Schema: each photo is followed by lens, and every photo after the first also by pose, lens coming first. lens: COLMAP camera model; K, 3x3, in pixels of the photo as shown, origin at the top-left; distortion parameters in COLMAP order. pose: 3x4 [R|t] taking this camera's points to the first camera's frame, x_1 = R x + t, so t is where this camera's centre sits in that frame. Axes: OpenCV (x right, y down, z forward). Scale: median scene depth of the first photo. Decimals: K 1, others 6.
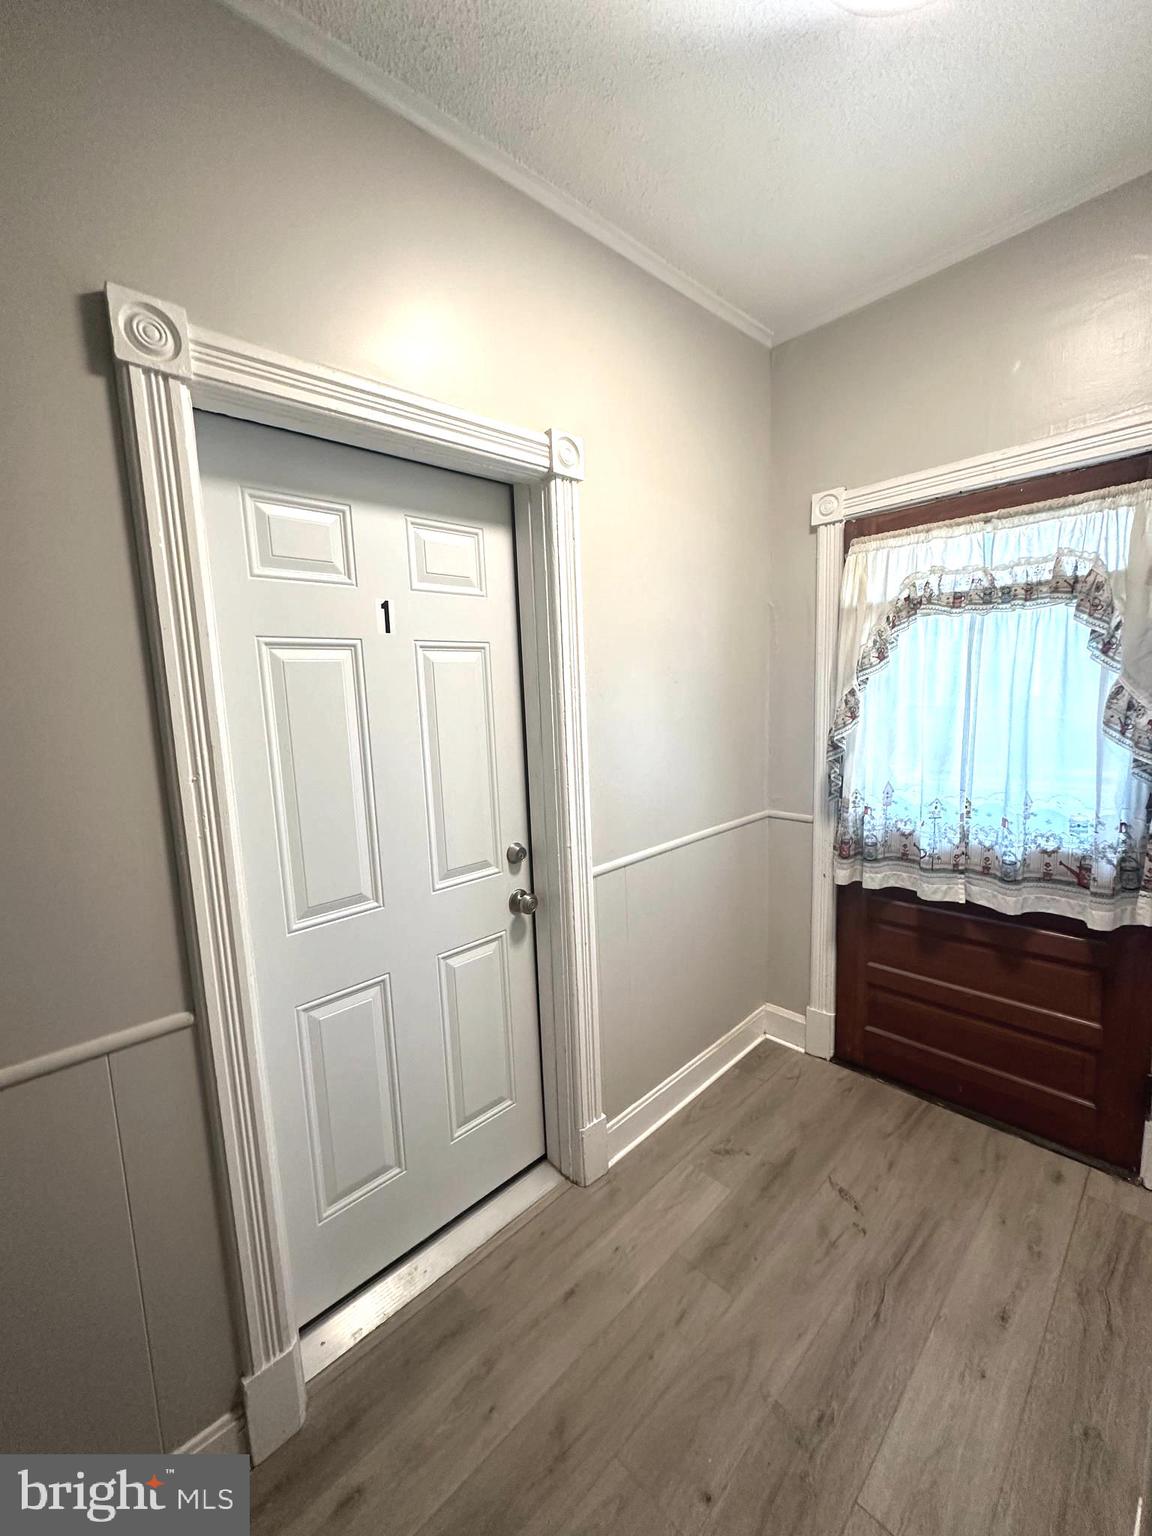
lens RADIAL K [[609.3, 0, 576.0], [0, 609.3, 768.0], [0, 0, 1]] dist [-0.003237, 0.001016]
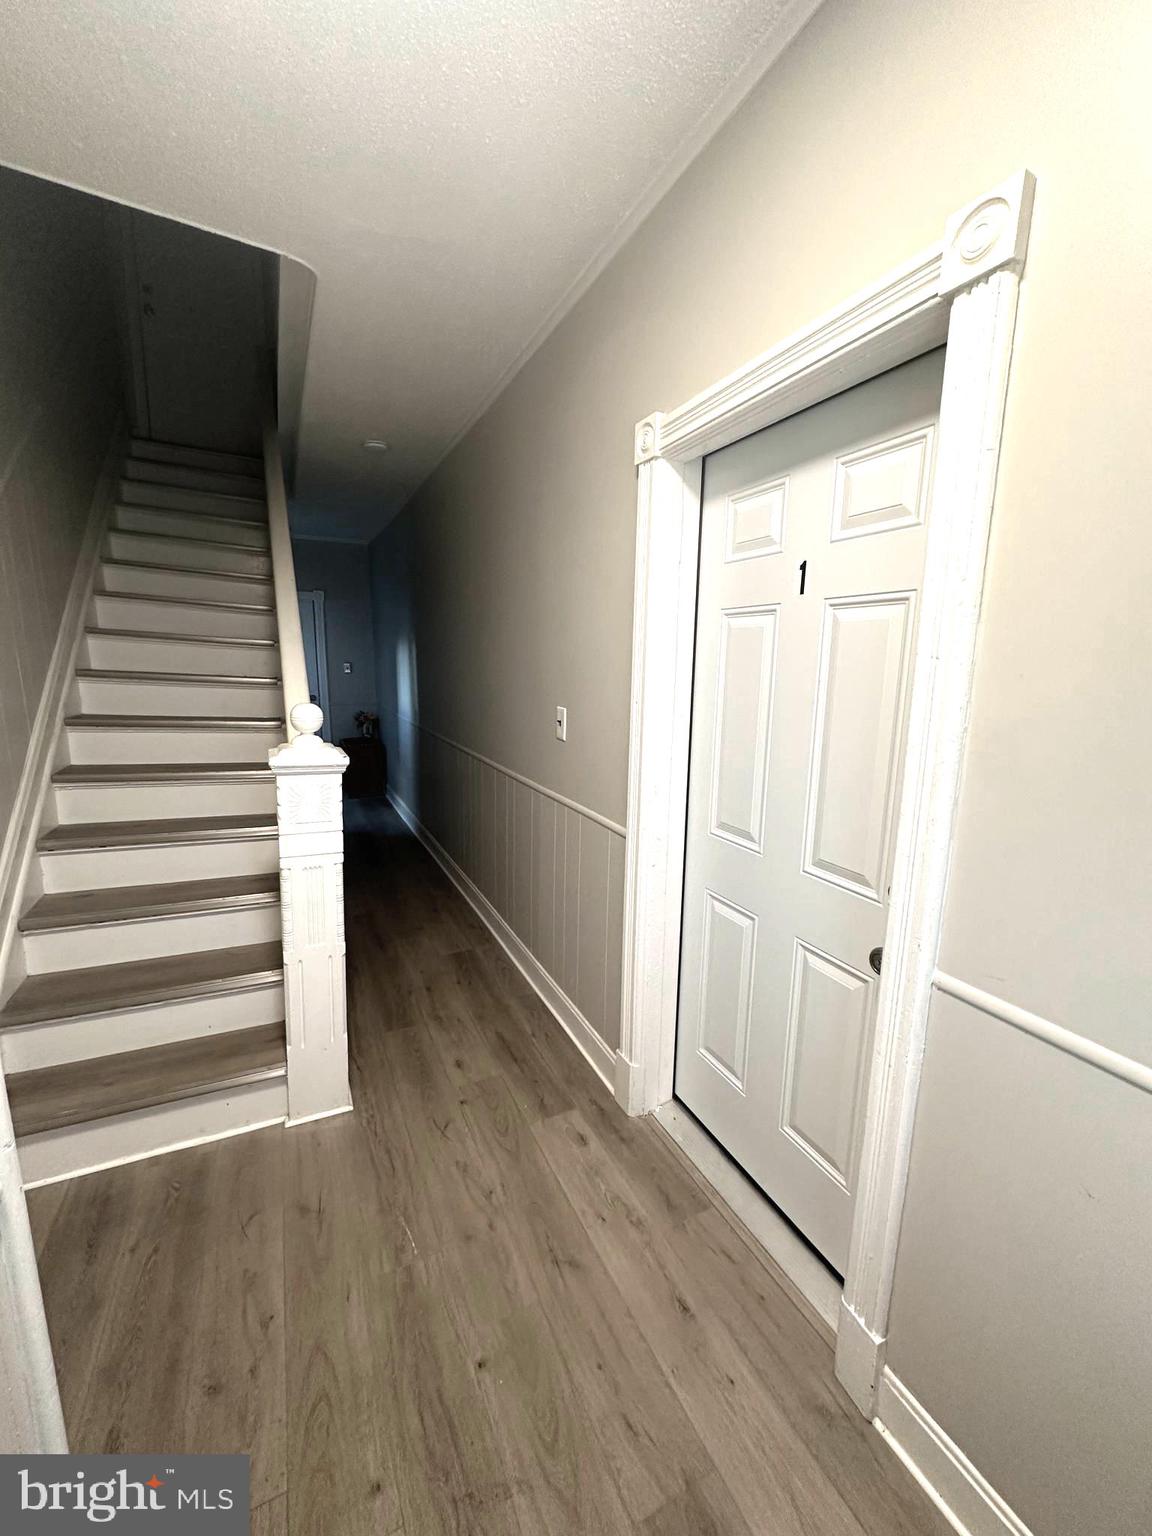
lens RADIAL K [[609.4, 0, 577.9], [0, 609.4, 769.6], [0, 0, 1]] dist [-0.000766, -0.000024]
pose [[-0.297004, 0.204727, -0.932671, 0.777881], [-0.127838, 0.959427, 0.251310, -0.151379], [0.946280, 0.193870, -0.258782, 0.967507]]
